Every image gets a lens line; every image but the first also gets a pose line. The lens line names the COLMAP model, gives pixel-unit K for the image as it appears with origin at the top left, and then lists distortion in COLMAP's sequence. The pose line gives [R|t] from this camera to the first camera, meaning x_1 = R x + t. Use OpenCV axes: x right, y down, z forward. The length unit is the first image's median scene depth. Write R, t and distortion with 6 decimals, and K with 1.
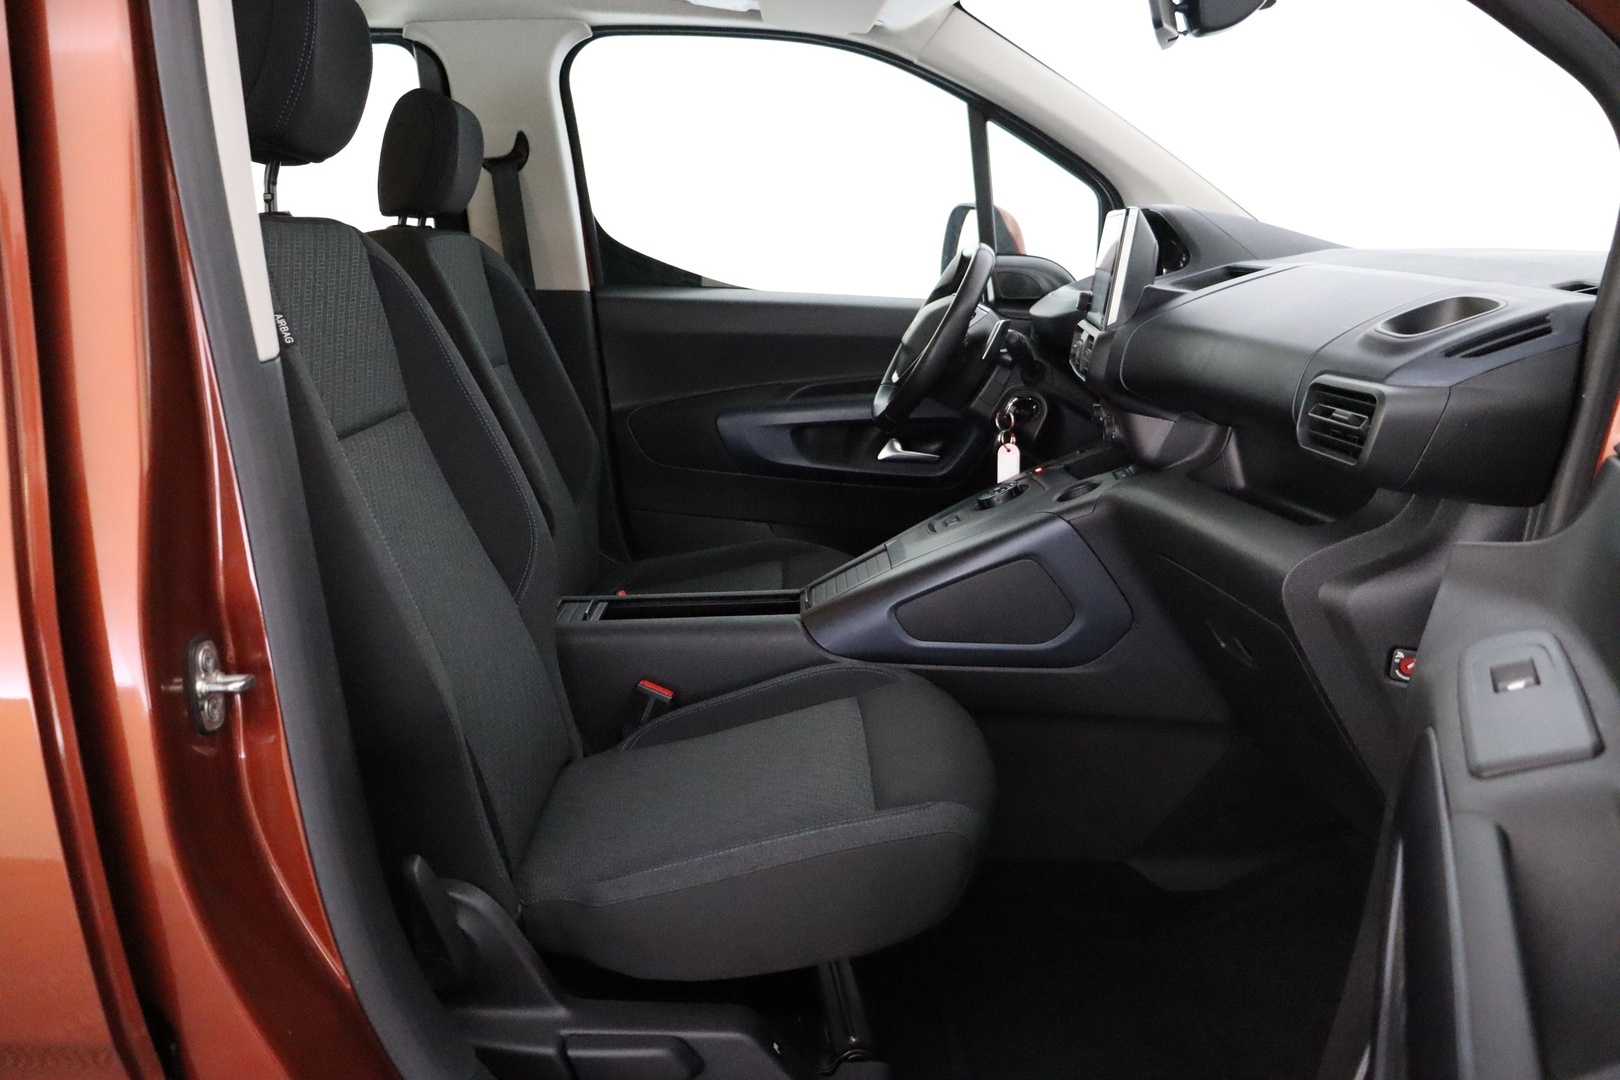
lens RADIAL K [[1342.2, 0, 810.0], [0, 1342.2, 540.0], [0, 0, 1]] dist [-0.128910, 0.063688]
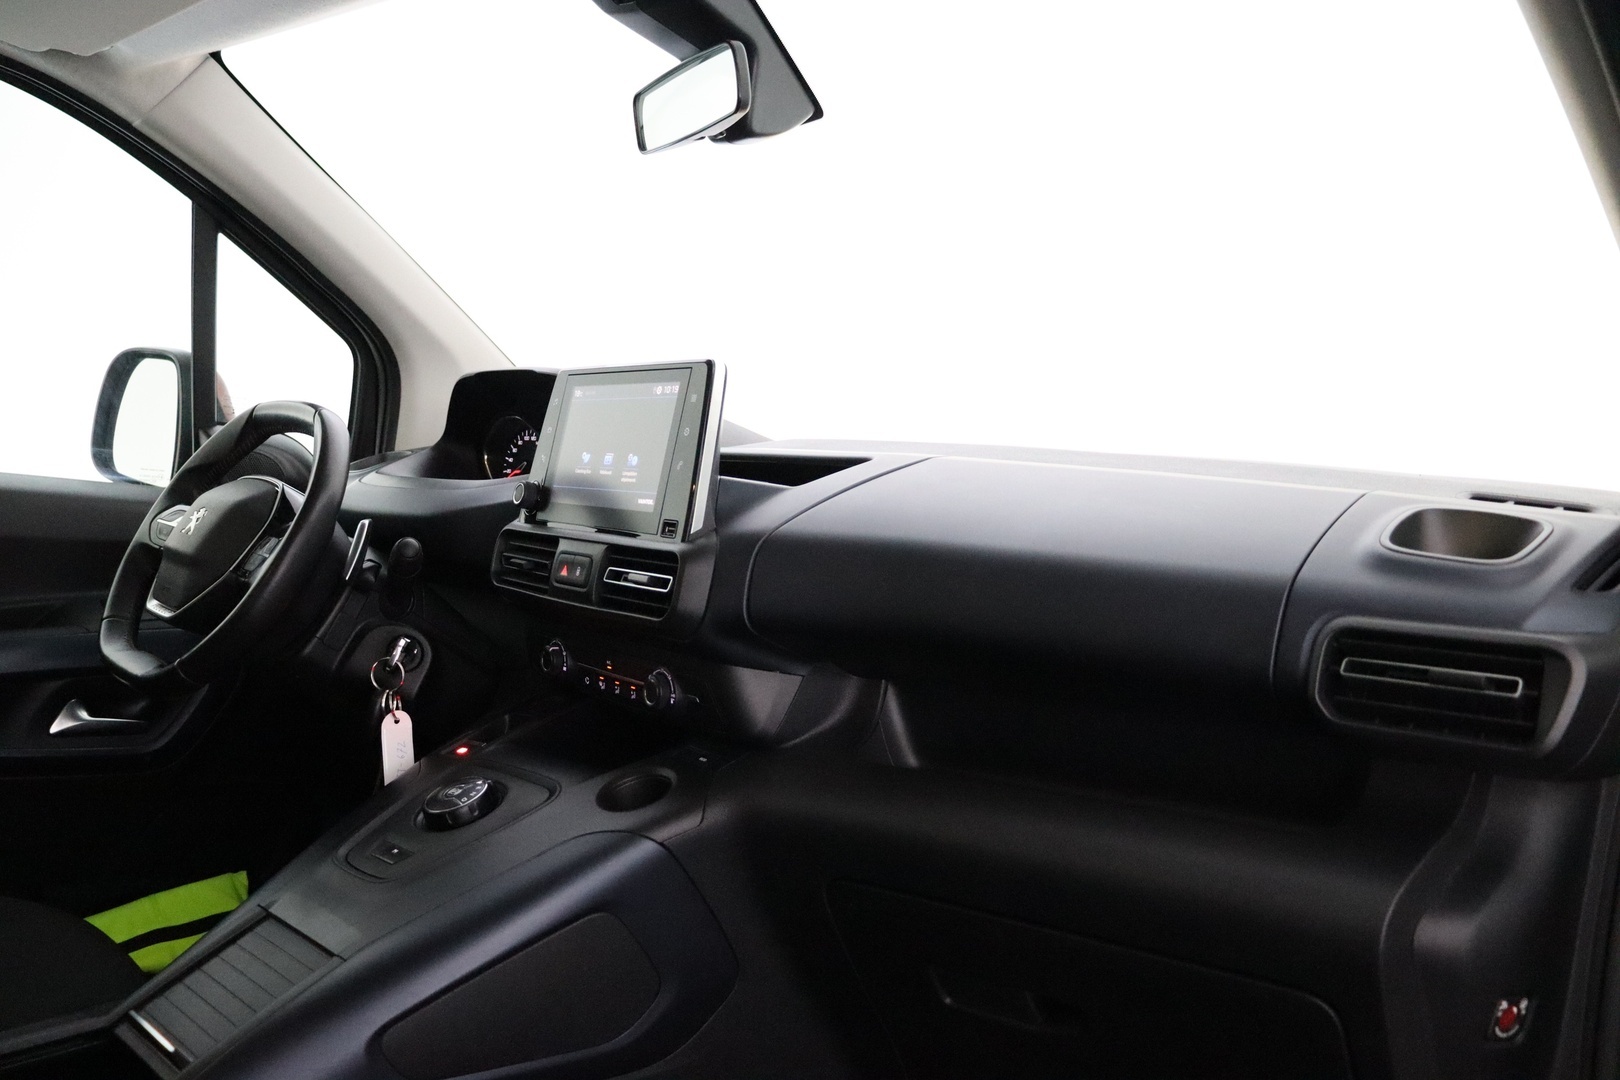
lens RADIAL K [[1342.2, 0, 810.0], [0, 1342.2, 540.0], [0, 0, 1]] dist [-0.128910, 0.063688]
pose [[0.695712, 0.017462, 0.718108, -0.171643], [0.090041, 0.989700, -0.111298, -0.064371], [-0.712655, 0.142090, 0.686974, 0.409456]]
